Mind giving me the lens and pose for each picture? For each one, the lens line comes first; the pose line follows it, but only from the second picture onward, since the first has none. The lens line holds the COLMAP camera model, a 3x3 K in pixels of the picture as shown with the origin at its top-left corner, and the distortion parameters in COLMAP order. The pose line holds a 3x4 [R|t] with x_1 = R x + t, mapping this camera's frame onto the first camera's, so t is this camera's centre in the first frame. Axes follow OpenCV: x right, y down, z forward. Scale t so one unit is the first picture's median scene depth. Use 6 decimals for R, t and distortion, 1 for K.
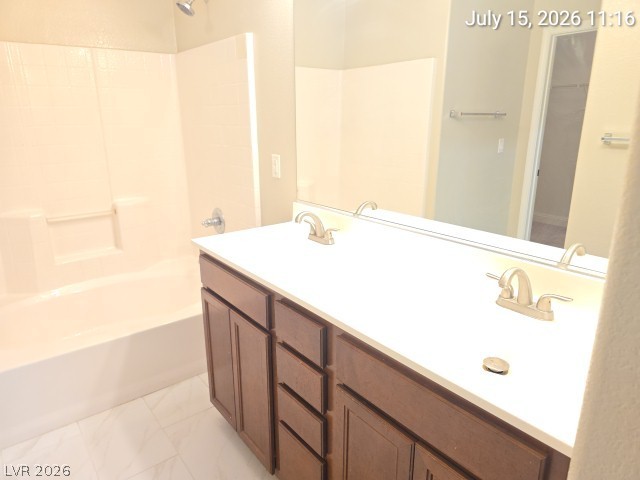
lens RADIAL K [[434.6, 0, 319.7], [0, 434.6, 241.1], [0, 0, 1]] dist [0.037443, -0.017717]
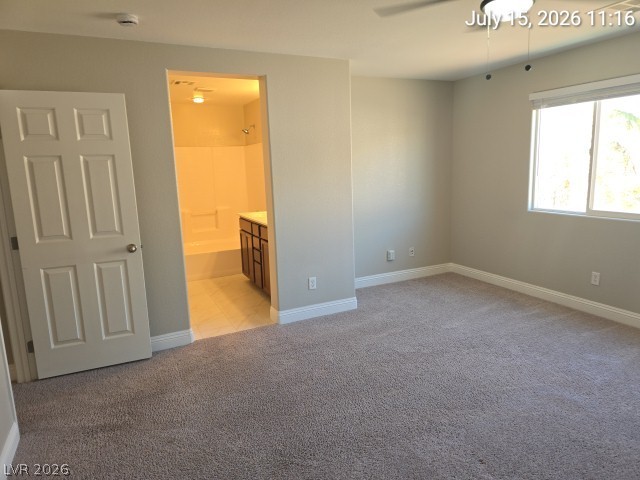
lens RADIAL K [[434.6, 0, 325.2], [0, 434.6, 236.0], [0, 0, 1]] dist [0.037443, -0.017717]
pose [[0.976361, 0.009570, -0.215934, 0.637021], [-0.036367, 0.992051, -0.120469, 0.333582], [0.213065, 0.125474, 0.968948, -1.180270]]
